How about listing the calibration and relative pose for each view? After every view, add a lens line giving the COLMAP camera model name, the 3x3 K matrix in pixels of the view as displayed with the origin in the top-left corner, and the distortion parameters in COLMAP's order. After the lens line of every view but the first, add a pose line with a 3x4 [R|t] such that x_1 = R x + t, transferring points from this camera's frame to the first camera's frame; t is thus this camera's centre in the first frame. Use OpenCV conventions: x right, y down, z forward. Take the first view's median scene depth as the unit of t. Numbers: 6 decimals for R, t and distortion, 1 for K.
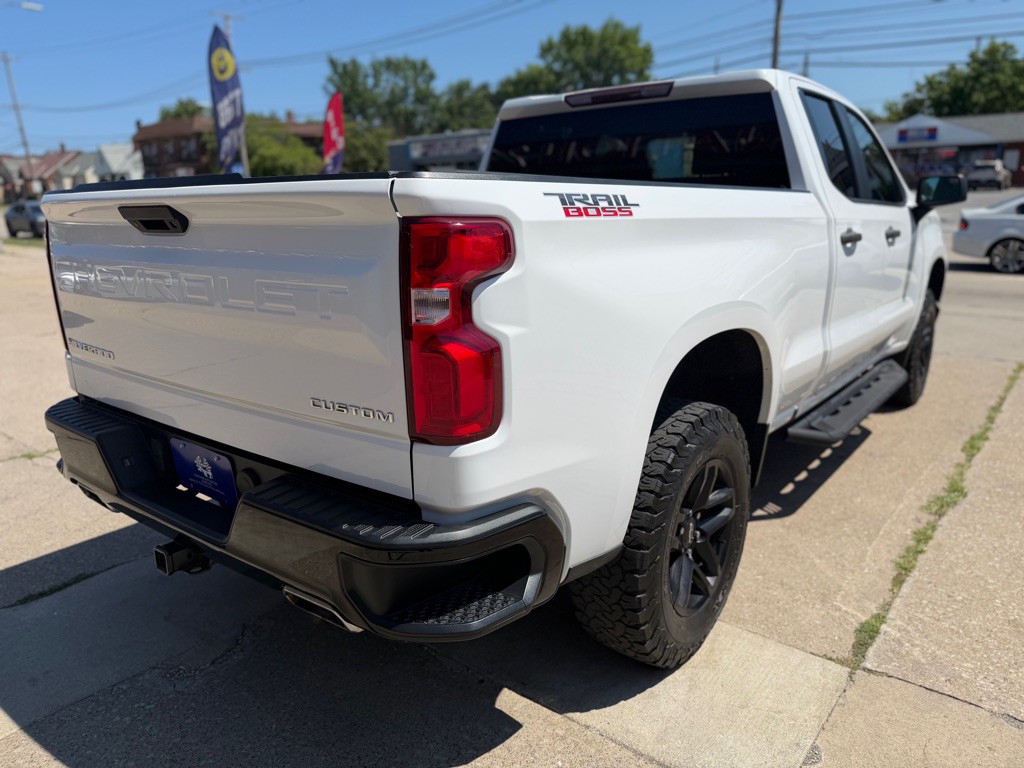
lens RADIAL K [[732.1, 0, 512.0], [0, 732.1, 384.0], [0, 0, 1]] dist [0.000050, -0.005743]
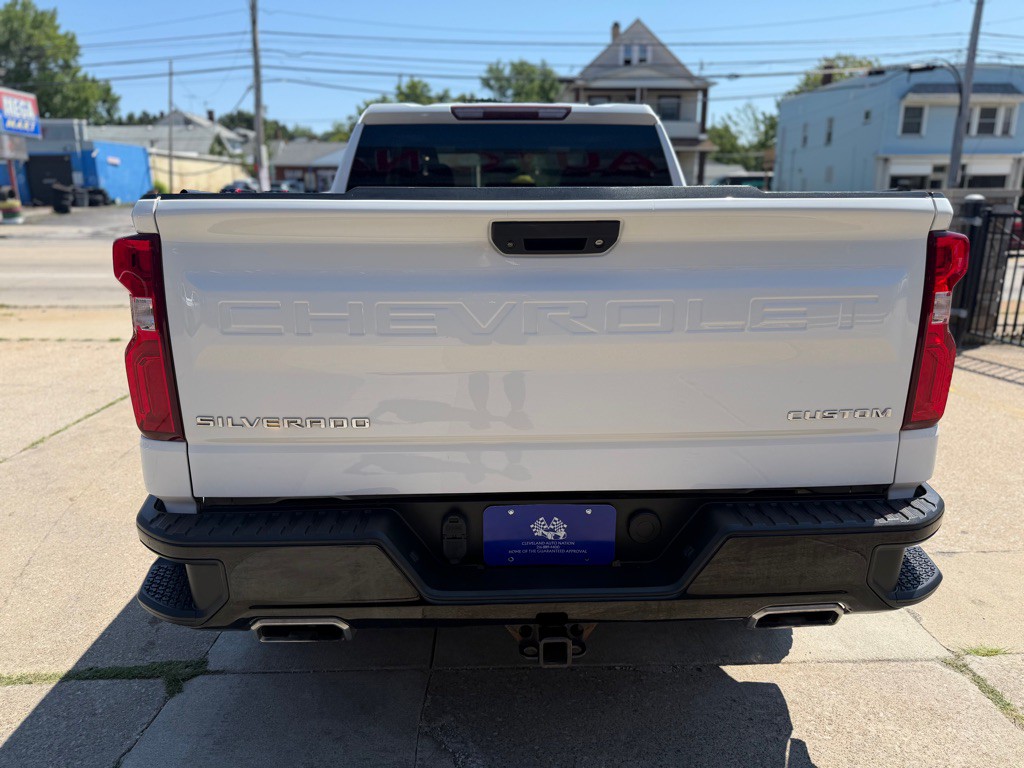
lens RADIAL K [[733.4, 0, 515.4], [0, 733.4, 390.7], [0, 0, 1]] dist [-0.010534, 0.003141]
pose [[0.761825, -0.139242, 0.632641, -0.596918], [0.142901, 0.988689, 0.045526, -0.054320], [-0.631824, 0.055722, 0.773106, 0.228240]]
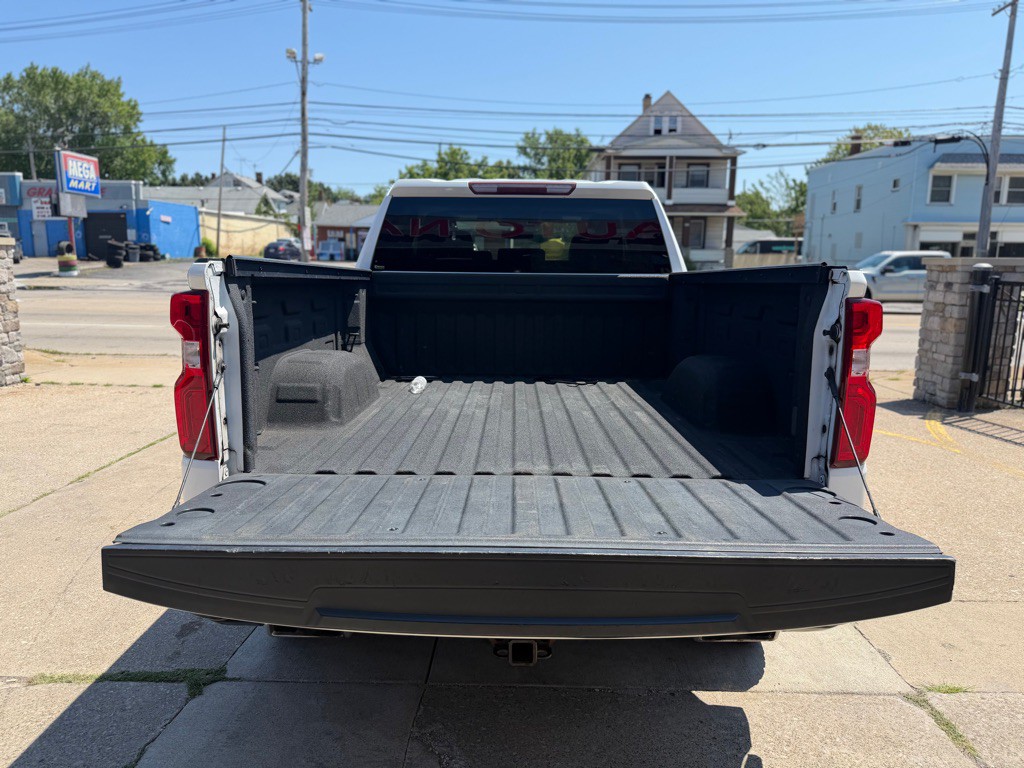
lens RADIAL K [[730.7, 0, 515.4], [0, 730.7, 384.6], [0, 0, 1]] dist [0.006812, -0.014206]
pose [[0.790181, -0.067549, 0.609139, -0.626342], [0.120218, 0.991682, -0.045978, -0.034841], [-0.600967, 0.109560, 0.791729, 0.131661]]
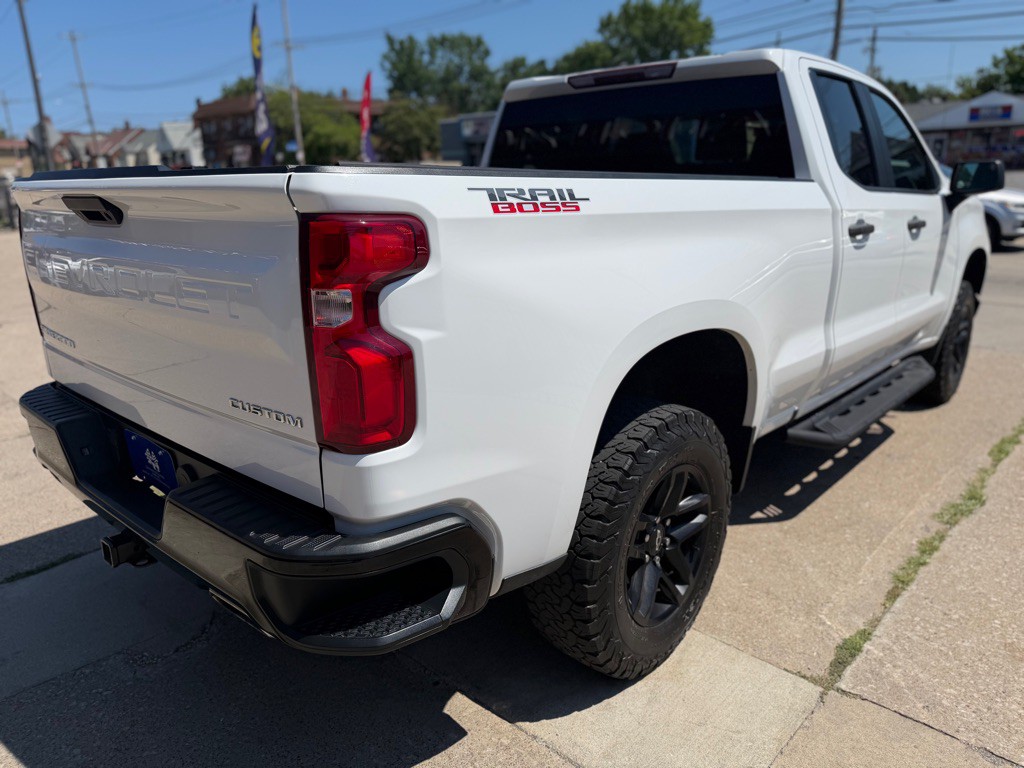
lens RADIAL K [[730.7, 0, 515.4], [0, 730.7, 384.6], [0, 0, 1]] dist [0.006812, -0.014206]
pose [[0.997734, 0.023502, -0.063050, 0.081248], [-0.021713, 0.999346, 0.028903, -0.017400], [0.063688, -0.027468, 0.997592, 0.026780]]
